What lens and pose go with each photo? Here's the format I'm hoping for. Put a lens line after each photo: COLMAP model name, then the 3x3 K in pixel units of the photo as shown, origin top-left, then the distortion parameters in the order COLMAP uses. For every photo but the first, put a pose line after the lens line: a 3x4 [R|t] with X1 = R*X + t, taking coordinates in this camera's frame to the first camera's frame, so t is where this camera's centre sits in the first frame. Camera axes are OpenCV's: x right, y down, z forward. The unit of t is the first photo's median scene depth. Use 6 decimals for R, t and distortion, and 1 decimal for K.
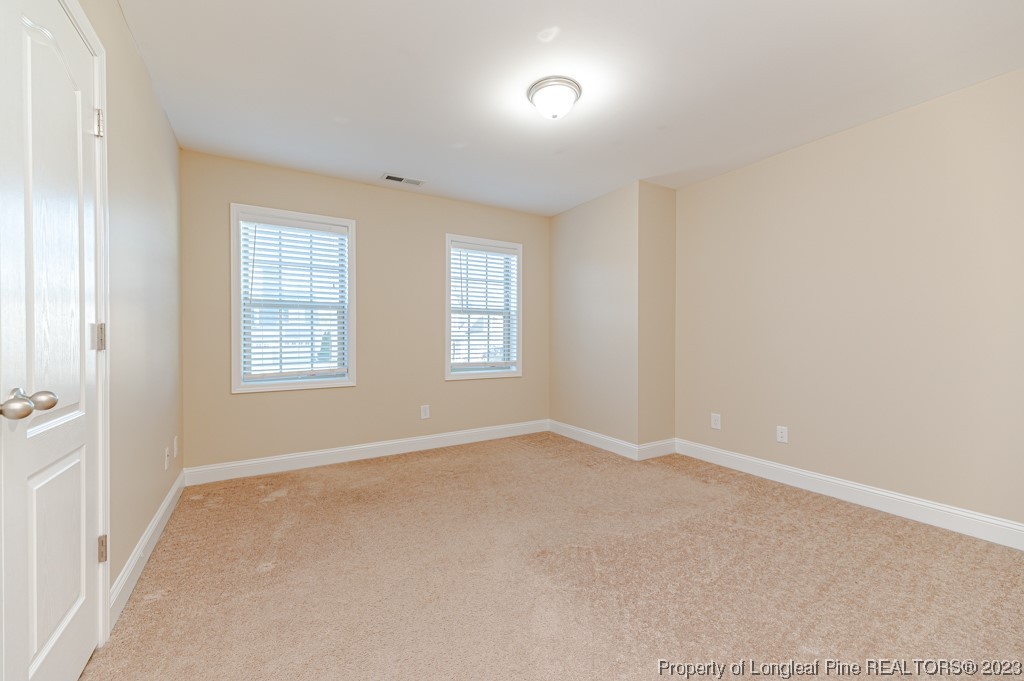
lens RADIAL K [[405.2, 0, 522.5], [0, 405.2, 327.3], [0, 0, 1]] dist [0.013354, -0.001546]
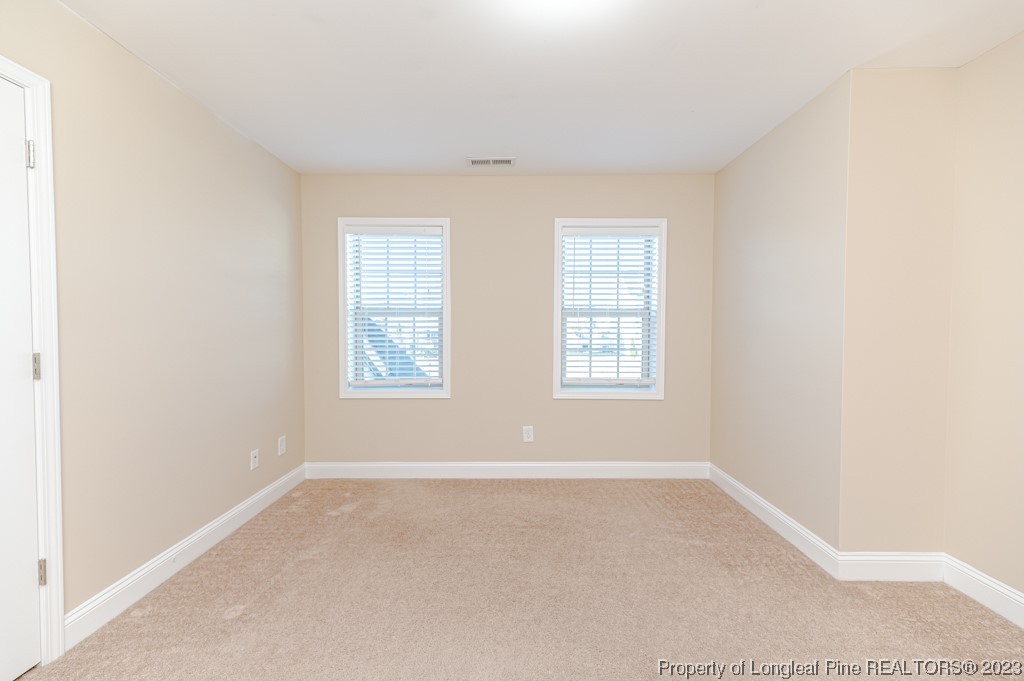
lens RADIAL K [[405.2, 0, 515.5], [0, 405.2, 335.9], [0, 0, 1]] dist [0.013354, -0.001546]
pose [[0.848630, 0.011107, -0.528870, 0.199595], [0.008708, 0.999351, 0.034962, -0.029410], [0.528915, -0.034275, 0.847983, 0.297885]]
